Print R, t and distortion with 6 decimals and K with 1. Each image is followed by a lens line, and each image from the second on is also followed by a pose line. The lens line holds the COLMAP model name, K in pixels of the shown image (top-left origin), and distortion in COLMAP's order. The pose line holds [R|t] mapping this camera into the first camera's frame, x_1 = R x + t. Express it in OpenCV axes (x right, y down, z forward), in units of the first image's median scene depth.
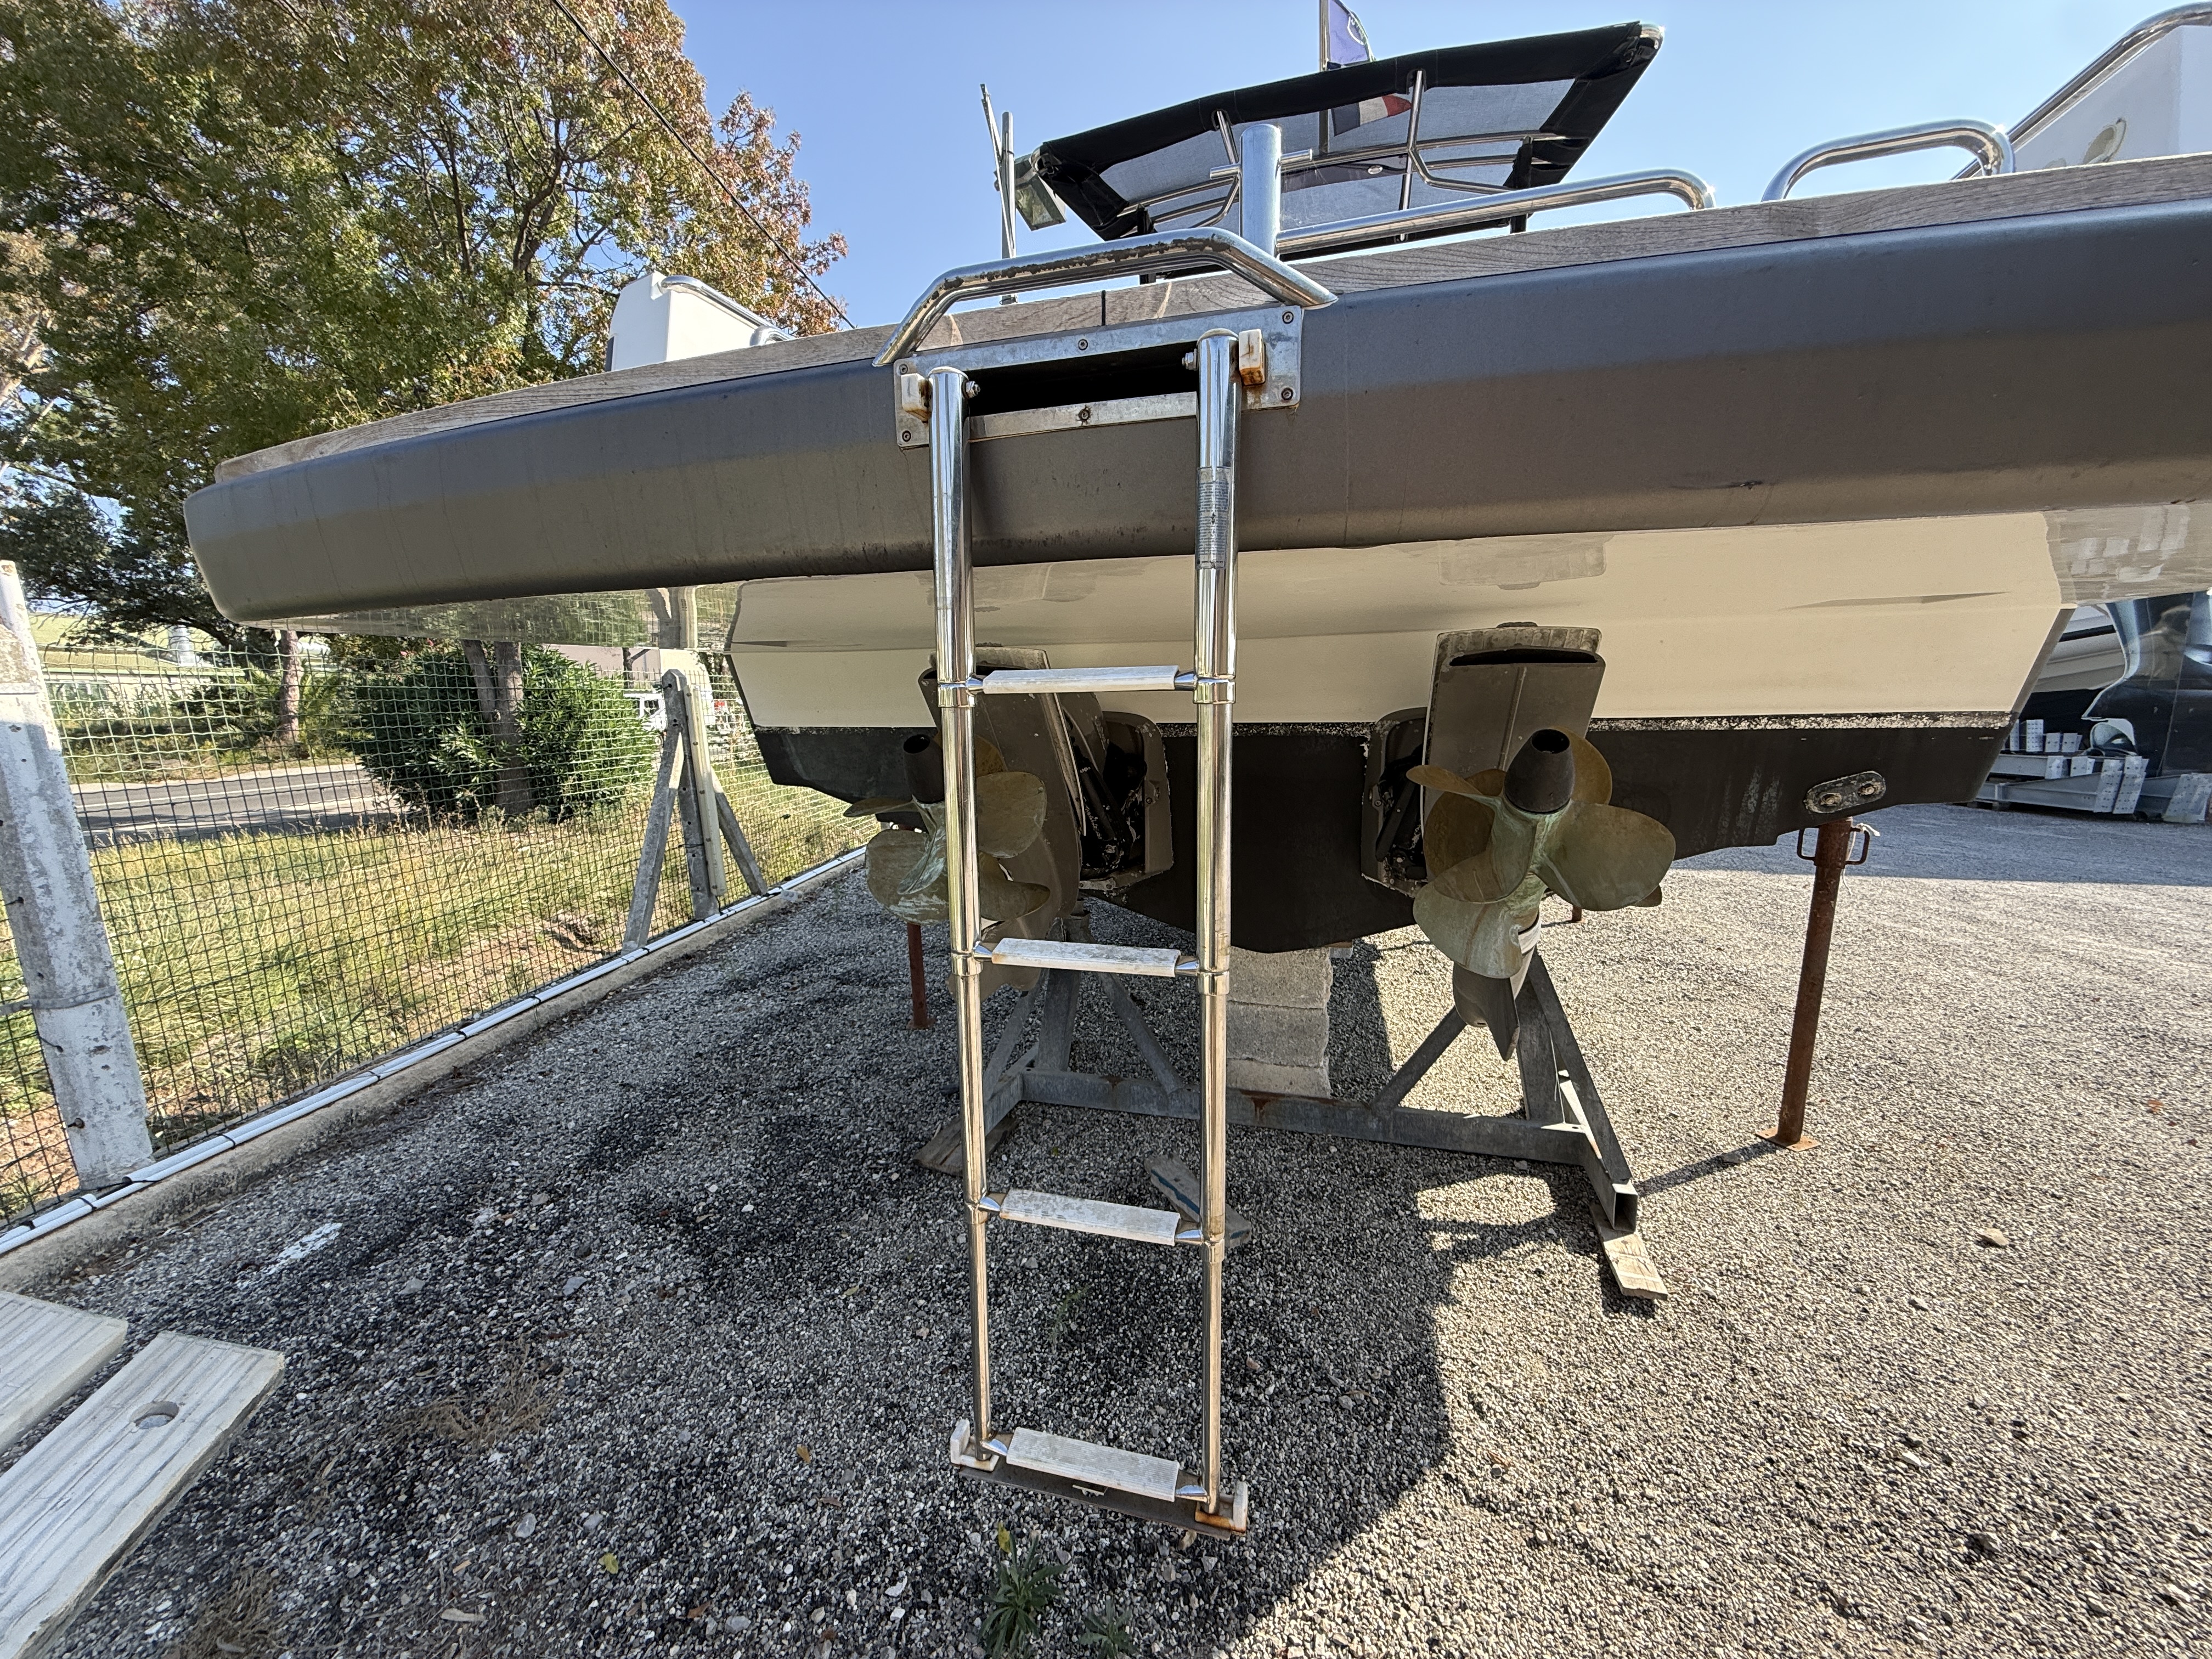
lens RADIAL K [[883.9, 0, 1102.4], [0, 883.9, 823.2], [0, 0, 1]] dist [0.000270, 0.000094]
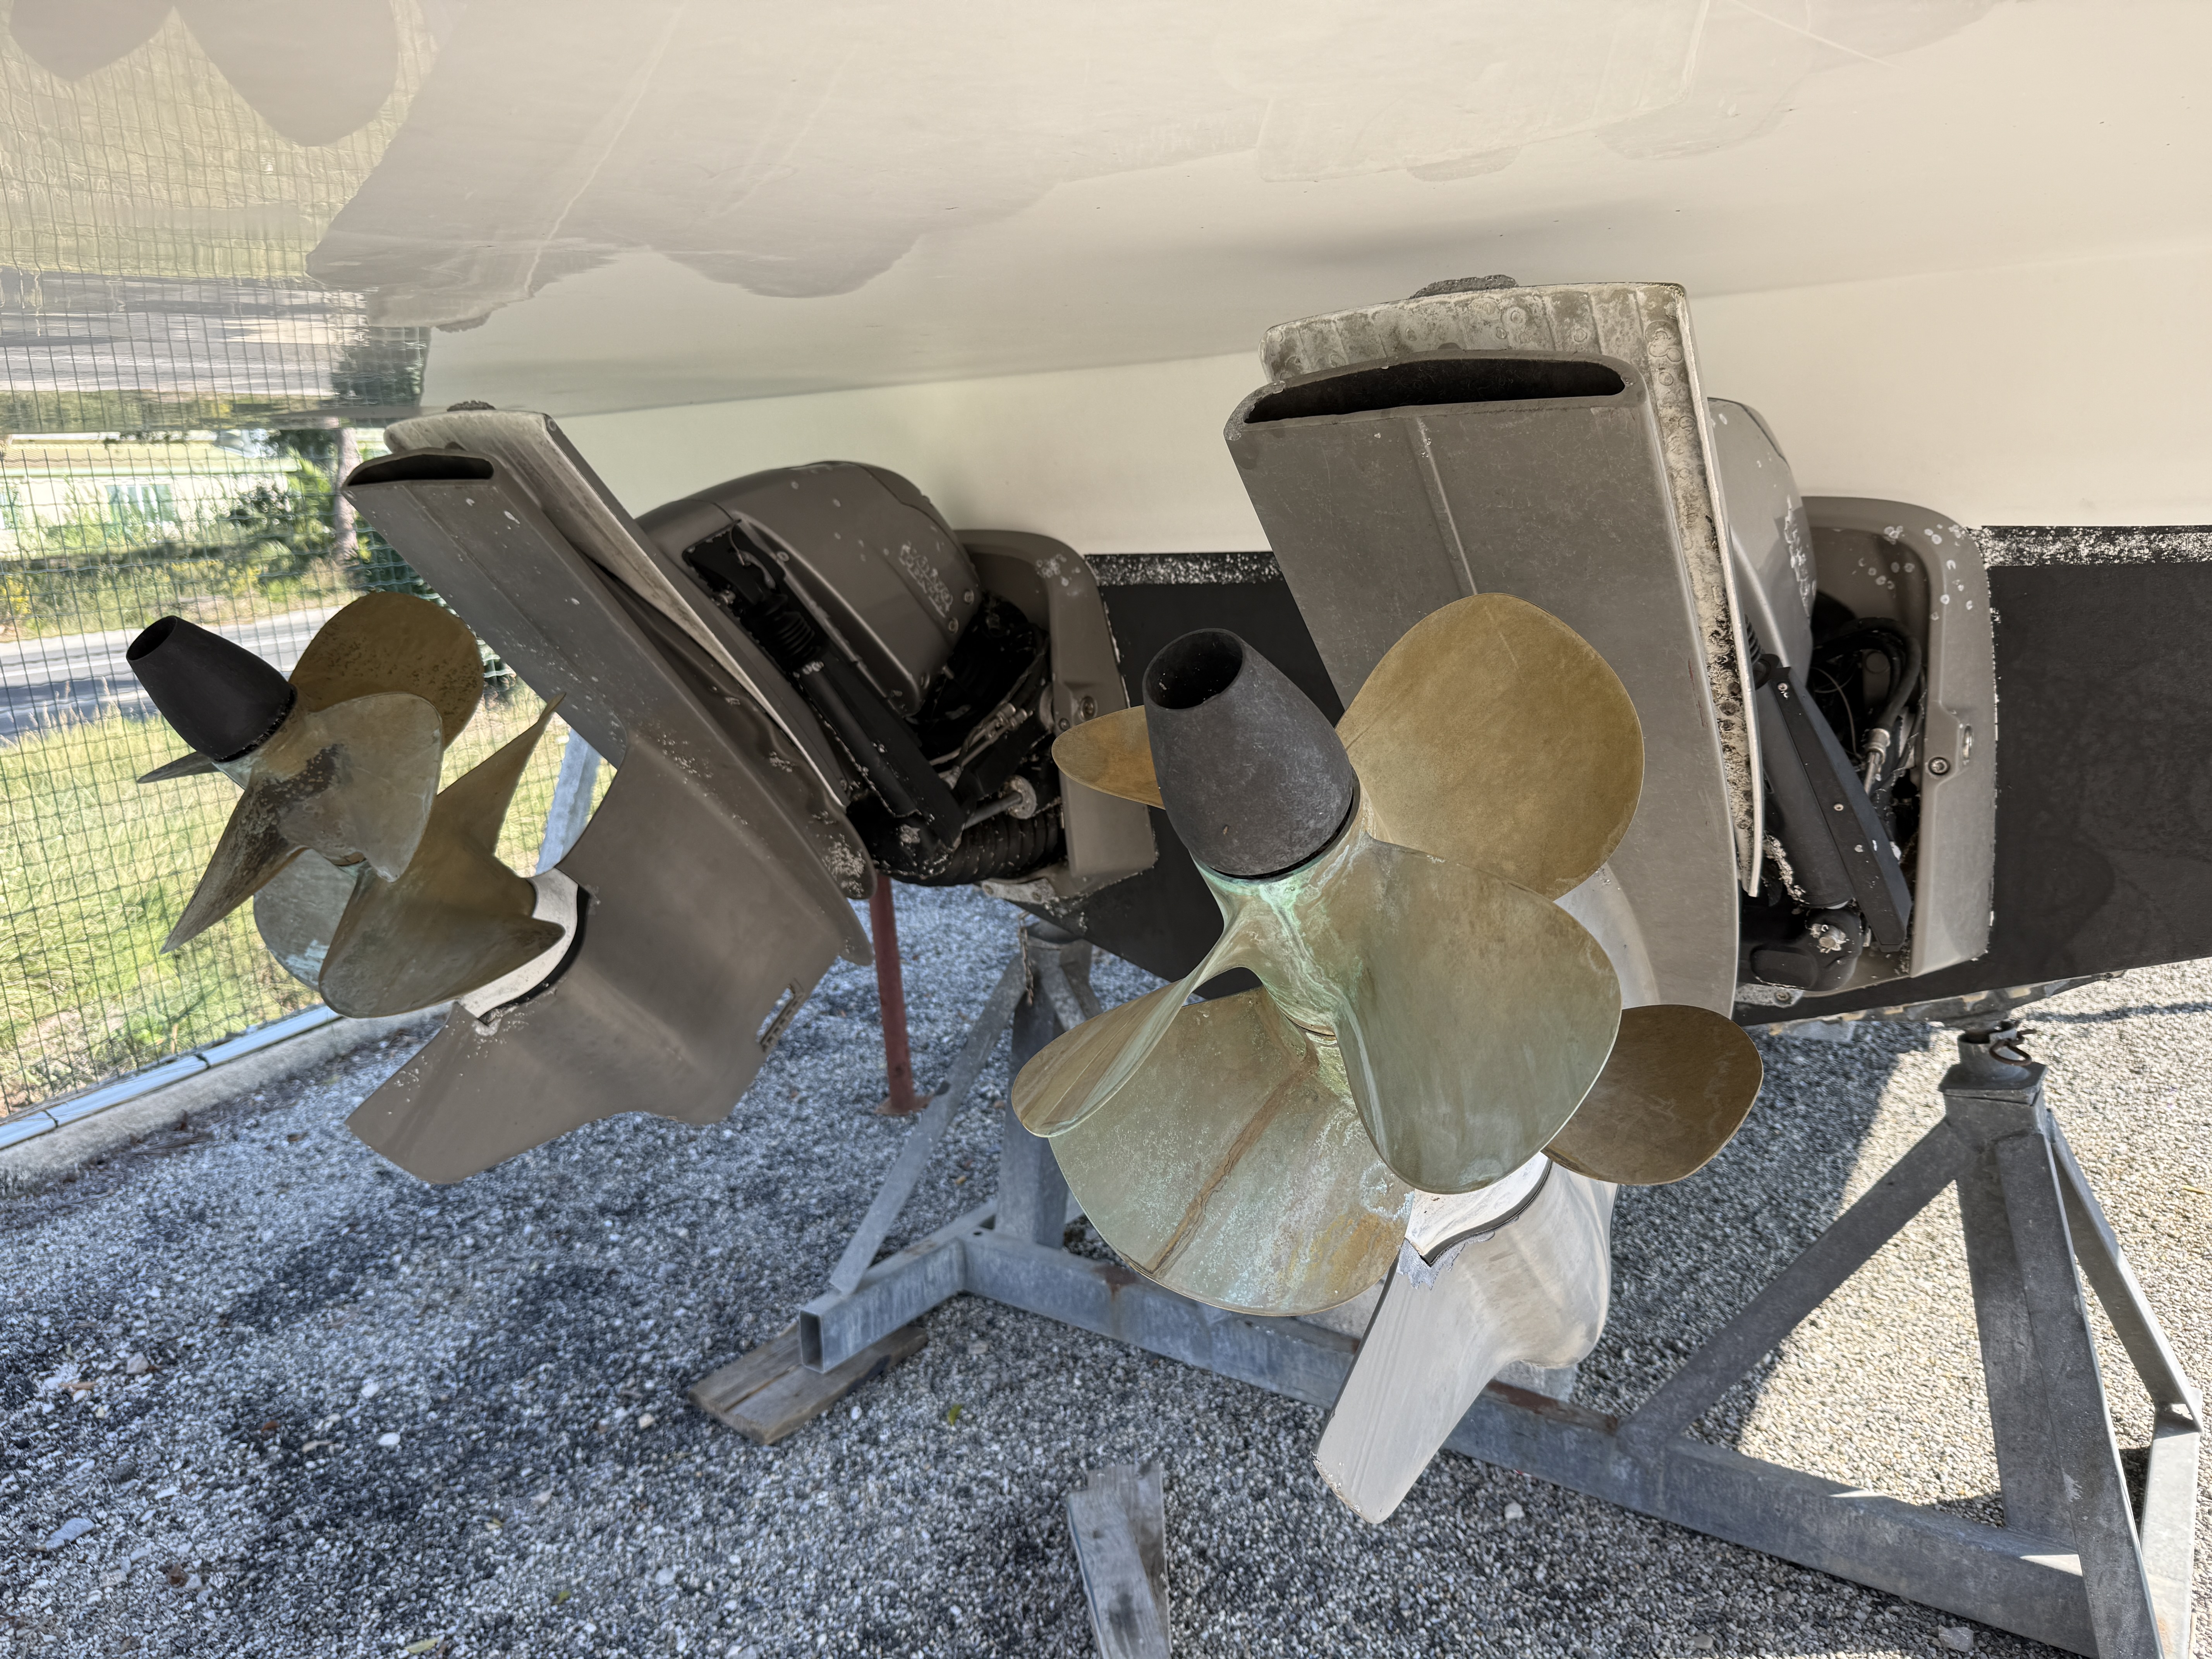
lens RADIAL K [[1586.3, 0, 1107.0], [0, 1586.3, 830.1], [0, 0, 1]] dist [0.005979, -0.005328]
pose [[0.946311, 0.039413, -0.320845, 0.265820], [-0.011777, 0.996084, 0.087624, -0.033759], [0.323043, -0.079141, 0.943070, 0.177932]]
